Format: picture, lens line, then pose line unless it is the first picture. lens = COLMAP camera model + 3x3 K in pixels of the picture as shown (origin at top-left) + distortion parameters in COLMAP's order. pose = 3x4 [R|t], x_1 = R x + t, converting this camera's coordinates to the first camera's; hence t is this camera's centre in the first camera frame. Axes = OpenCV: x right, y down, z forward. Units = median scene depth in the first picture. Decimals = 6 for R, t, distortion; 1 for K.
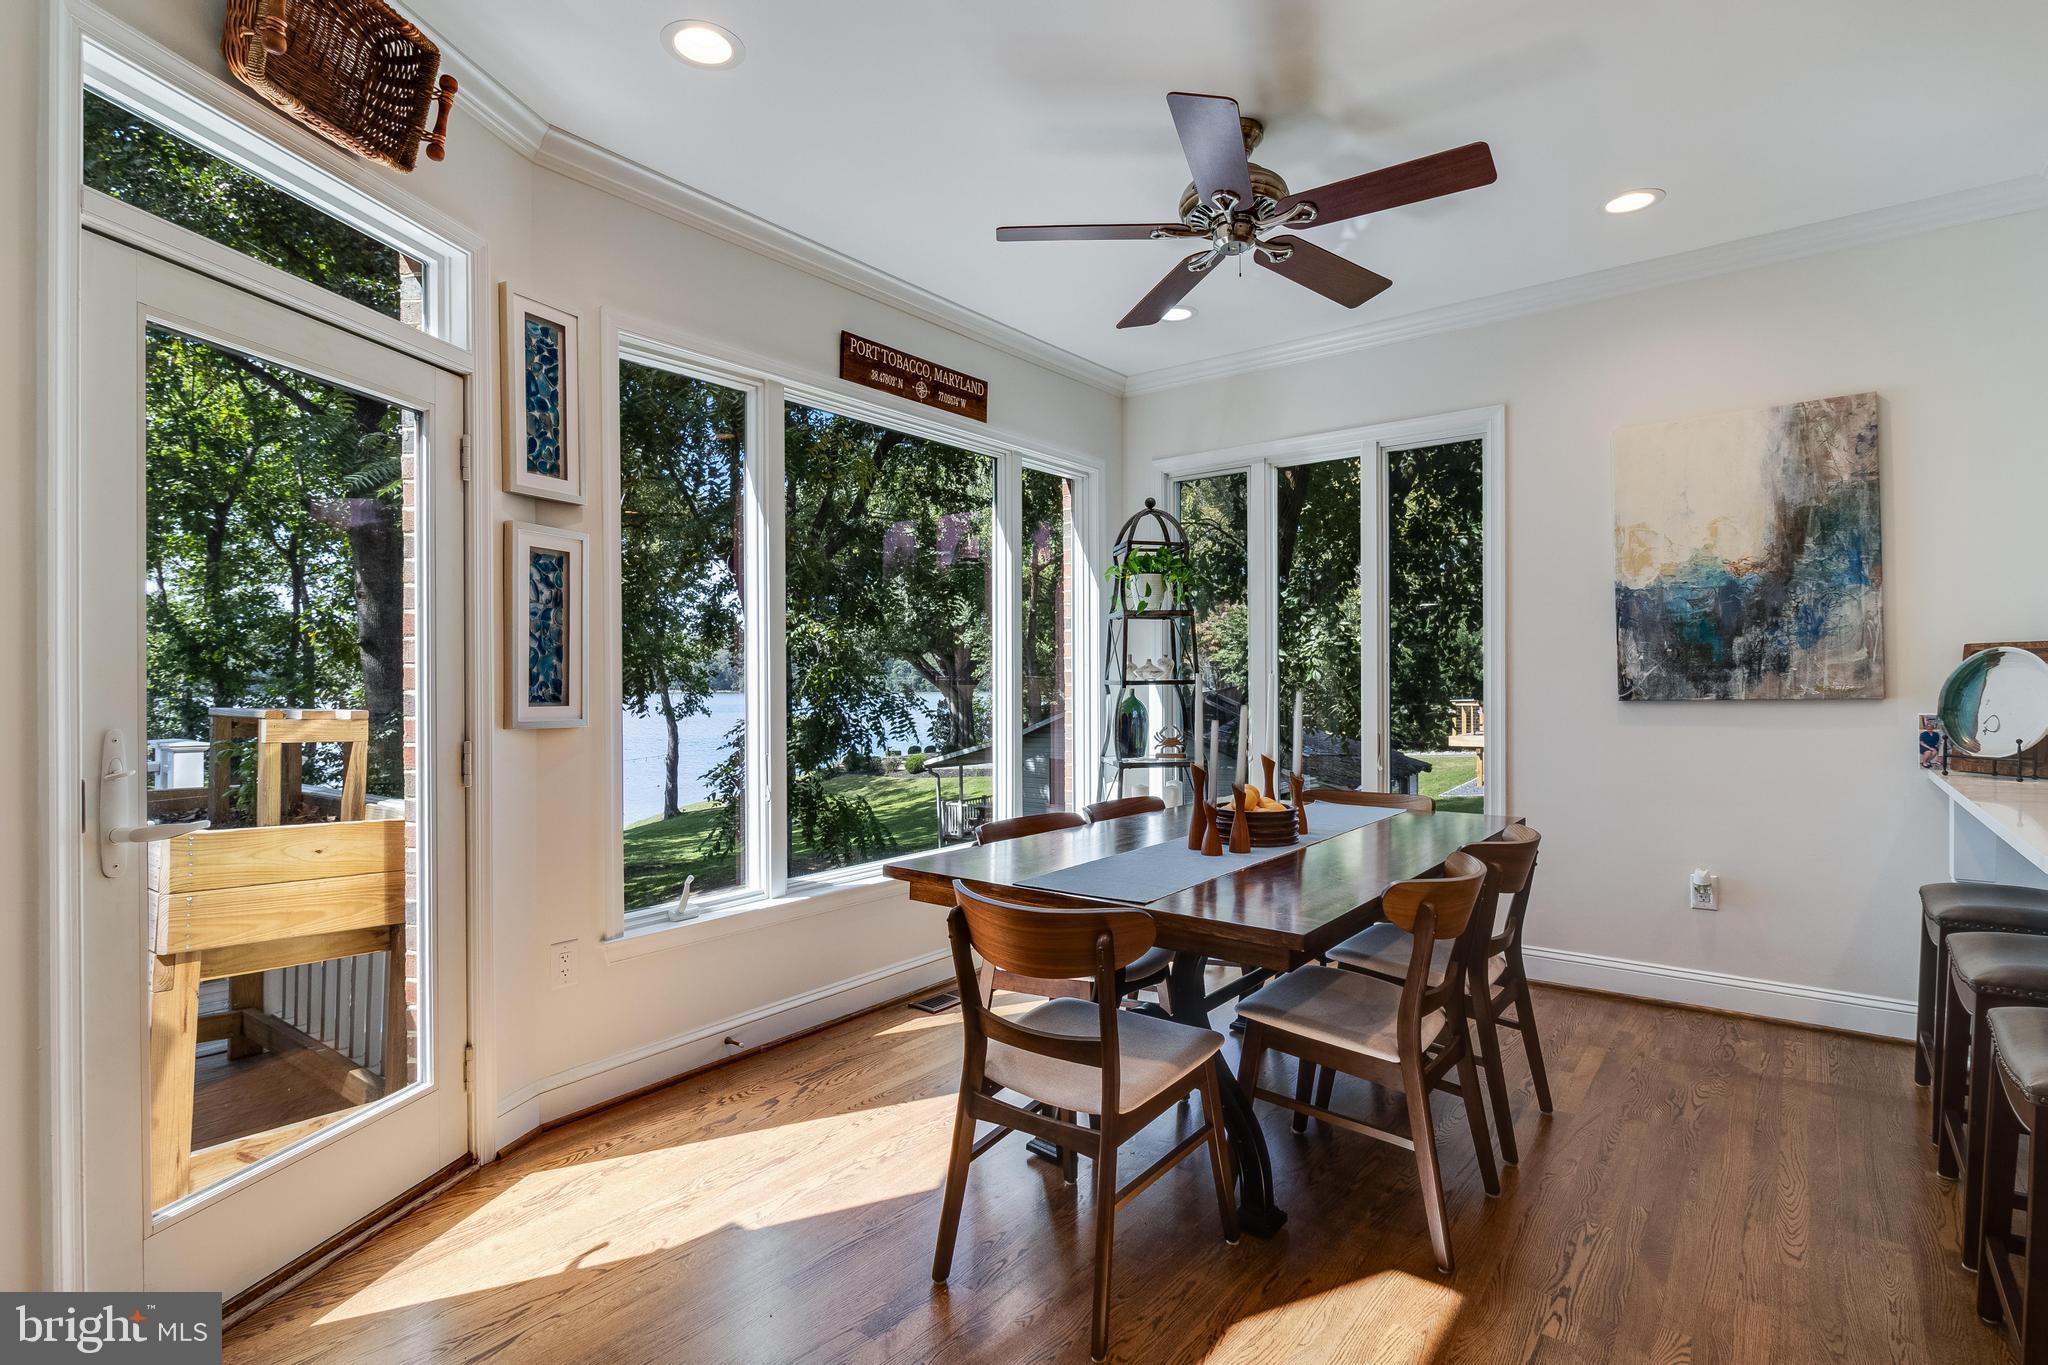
lens RADIAL K [[996.2, 0, 1025.9], [0, 996.2, 688.0], [0, 0, 1]] dist [-0.004428, -0.002110]
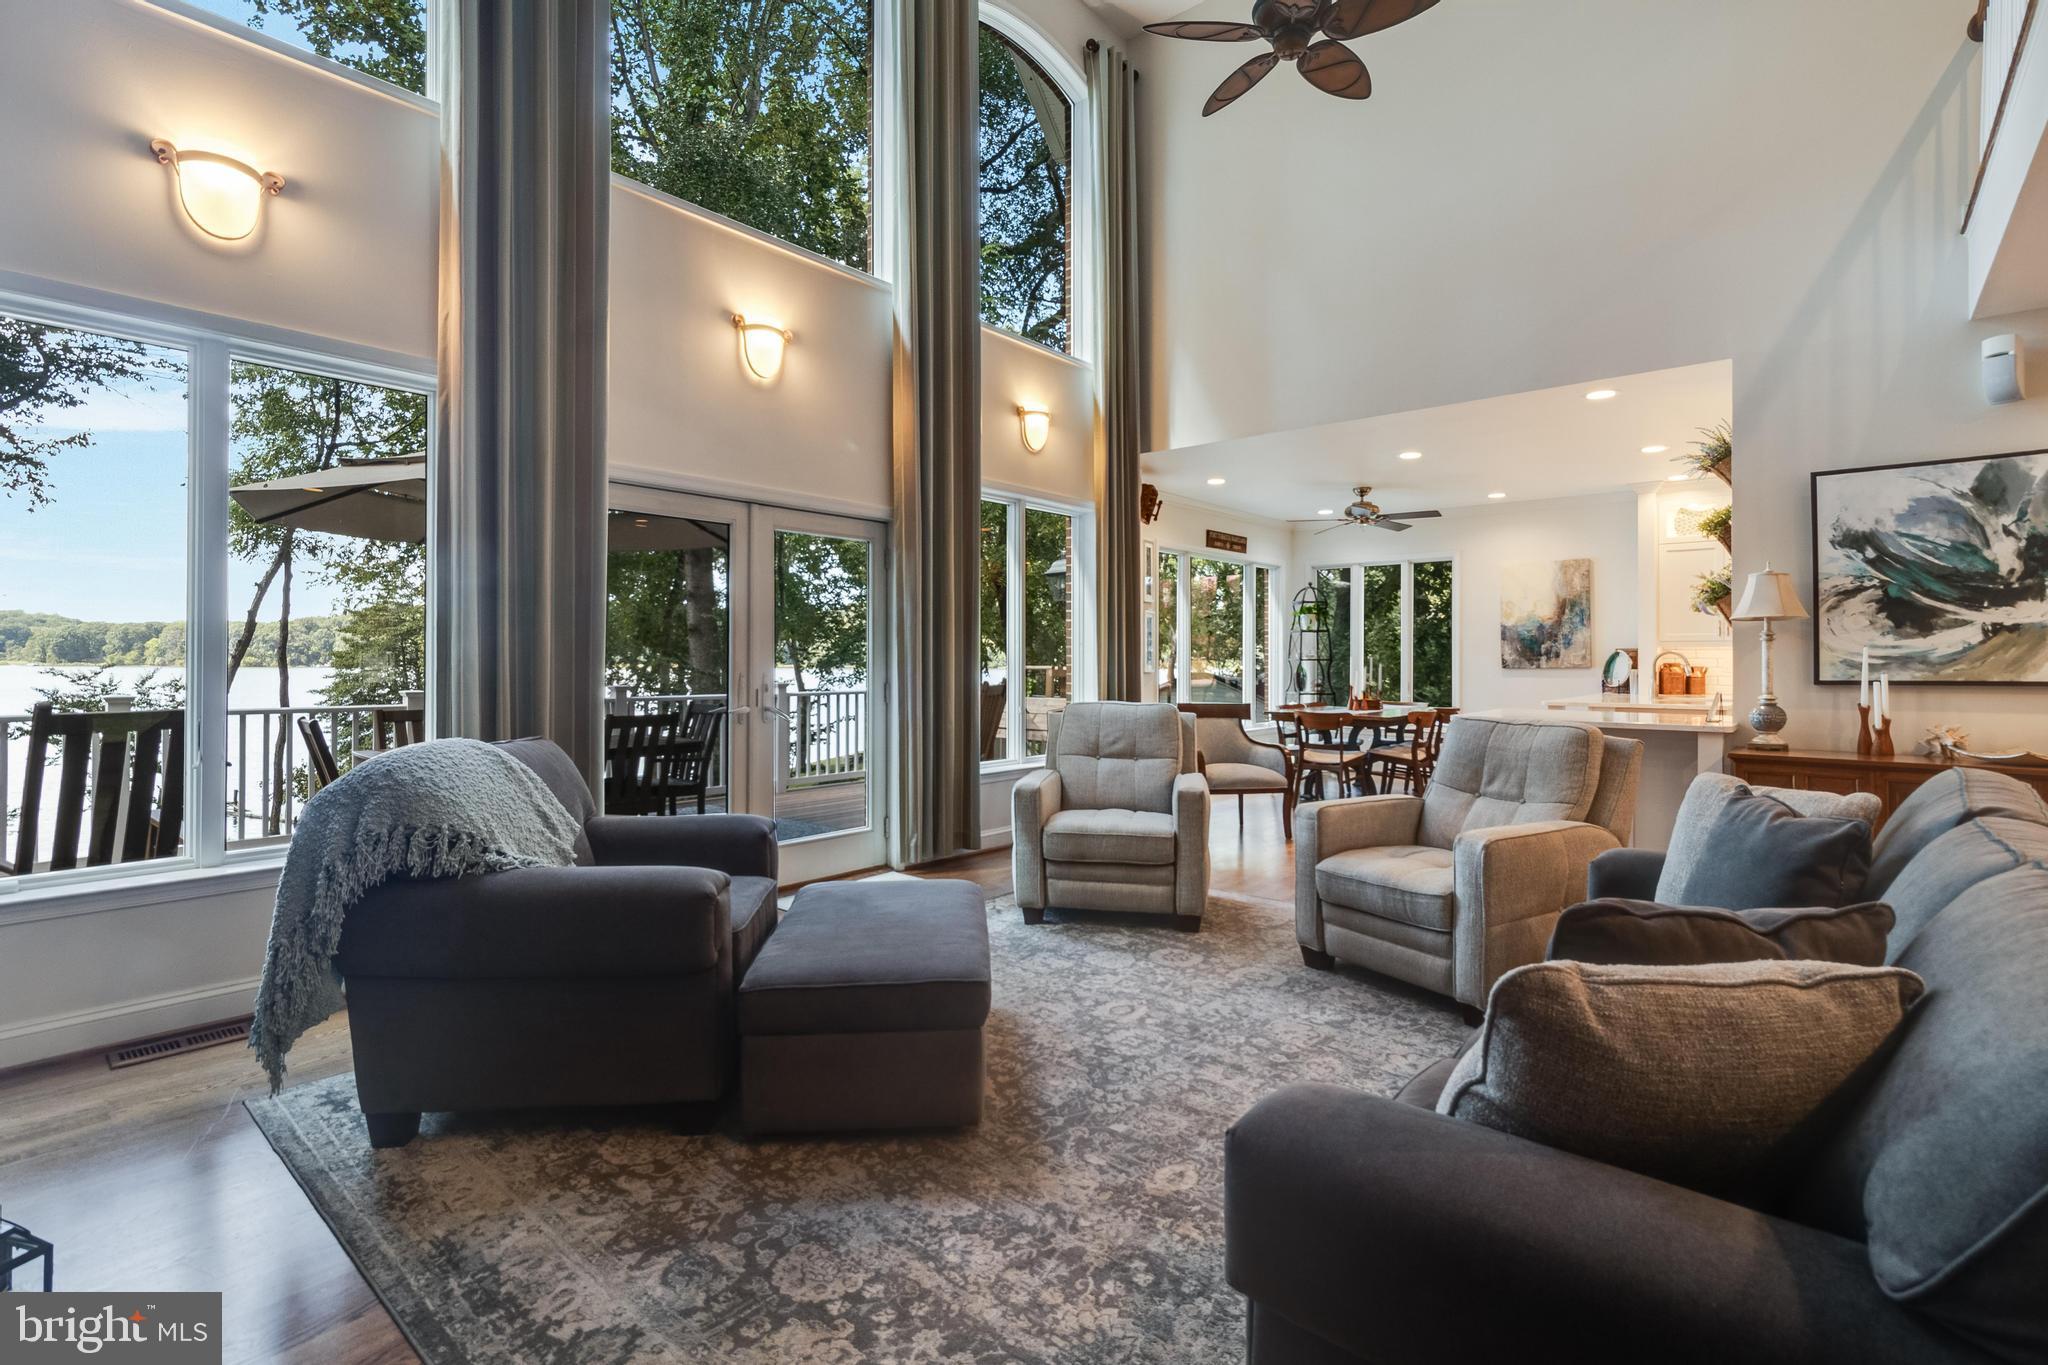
lens RADIAL K [[954.7, 0, 1016.6], [0, 954.7, 665.1], [0, 0, 1]] dist [0.005862, -0.000822]
pose [[0.998537, 0.010074, -0.053125, -0.610636], [-0.009832, 0.999940, 0.004826, 0.006344], [0.053170, -0.004296, 0.998576, -1.777263]]
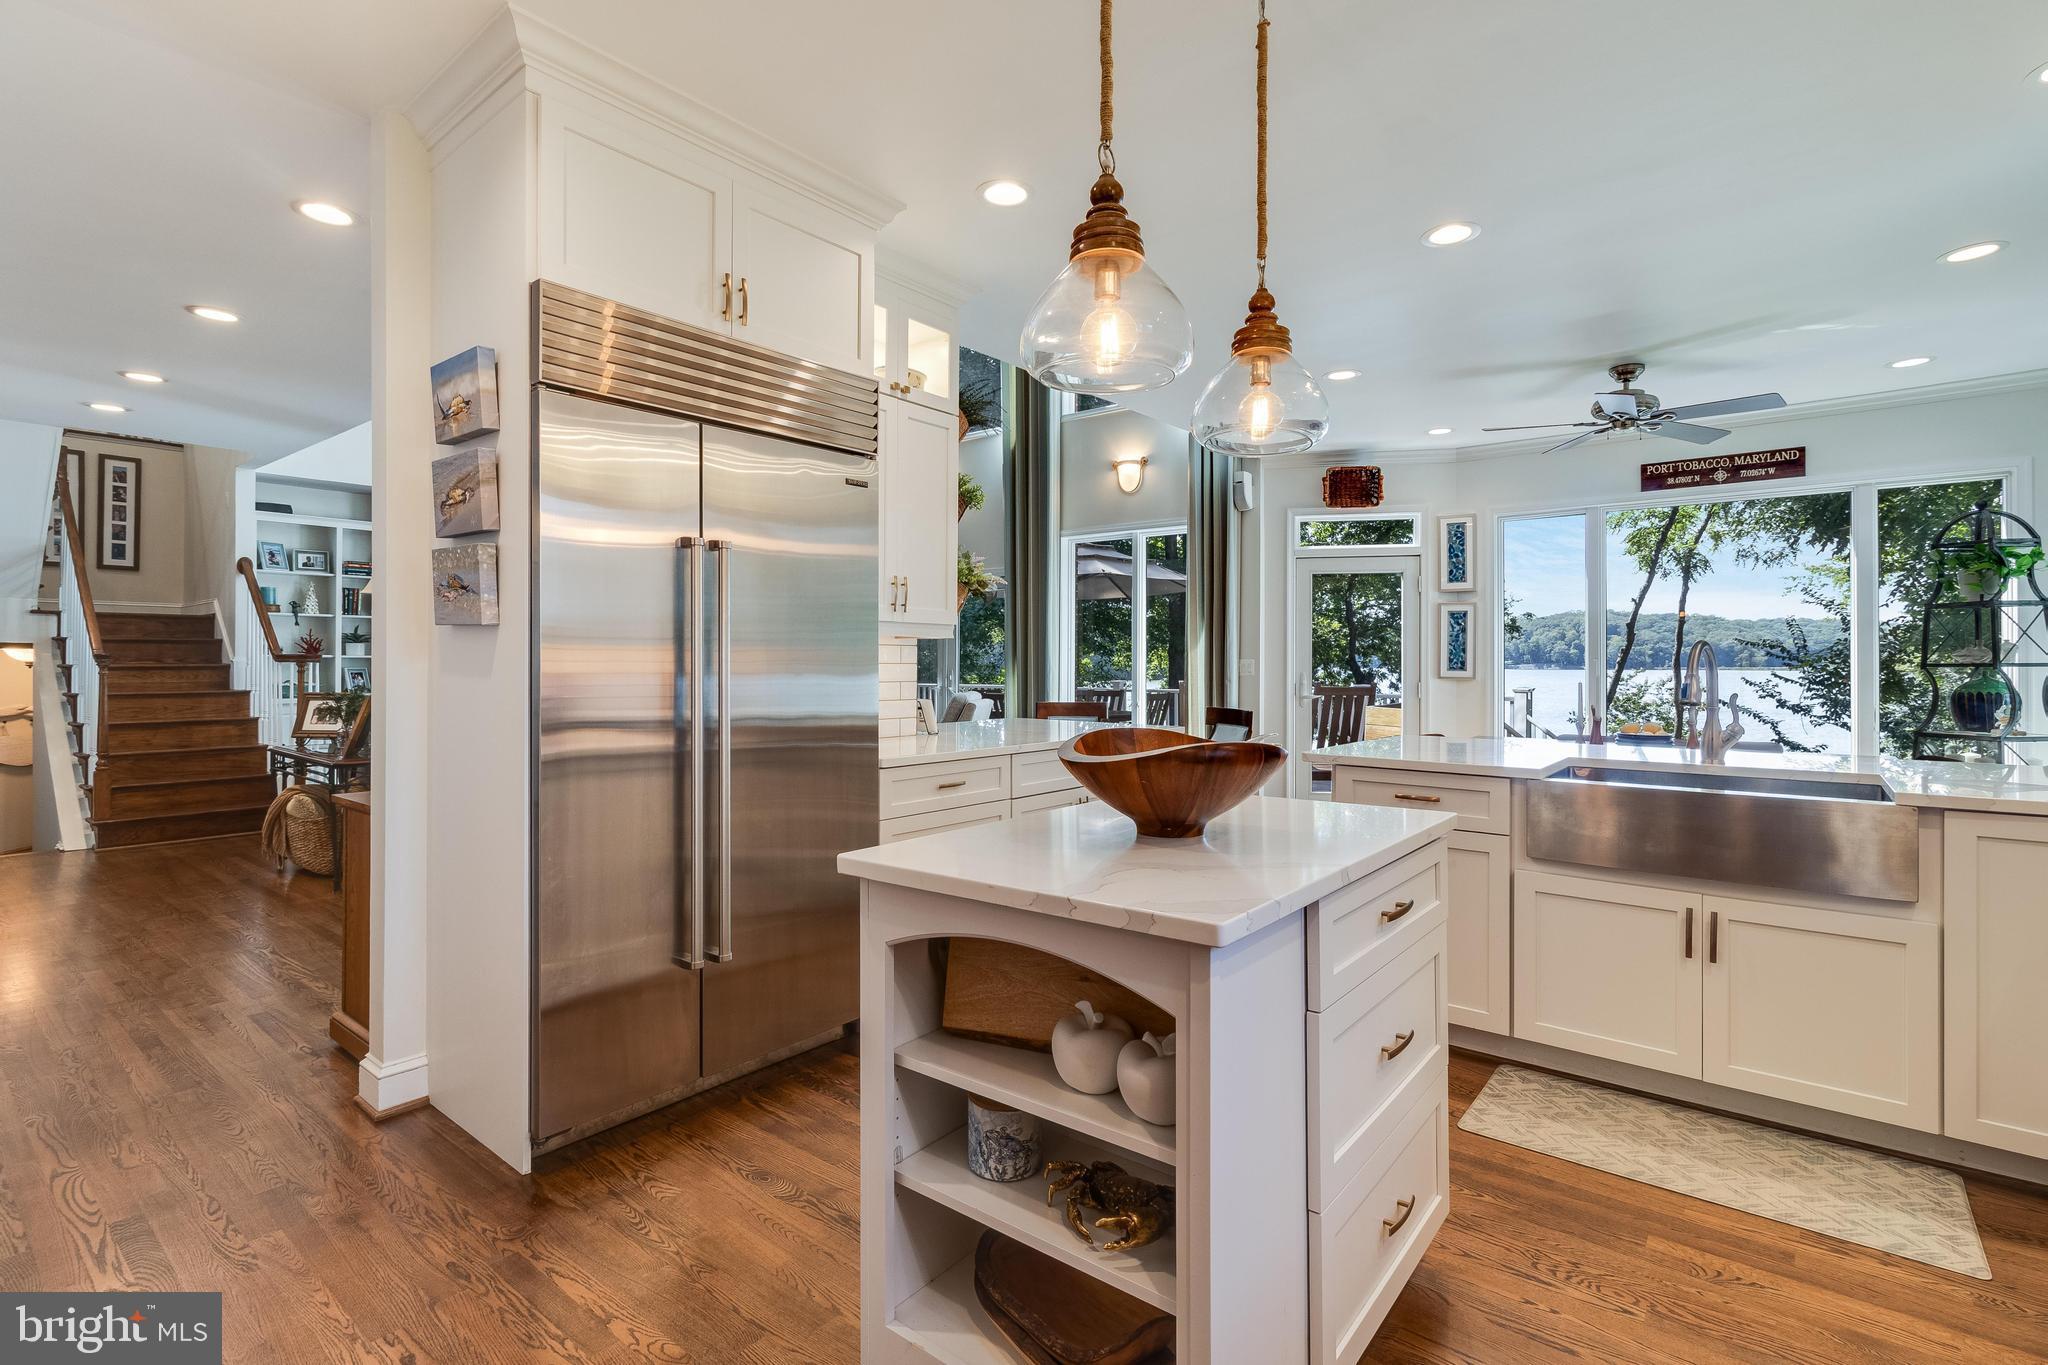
lens RADIAL K [[954.7, 0, 1008.4], [0, 954.7, 655.9], [0, 0, 1]] dist [0.005862, -0.000822]
pose [[-0.013030, 0.001494, -0.999914, 1.681051], [-0.002844, 0.999995, 0.001532, -0.017661], [0.999911, 0.002863, -0.013026, -0.118733]]
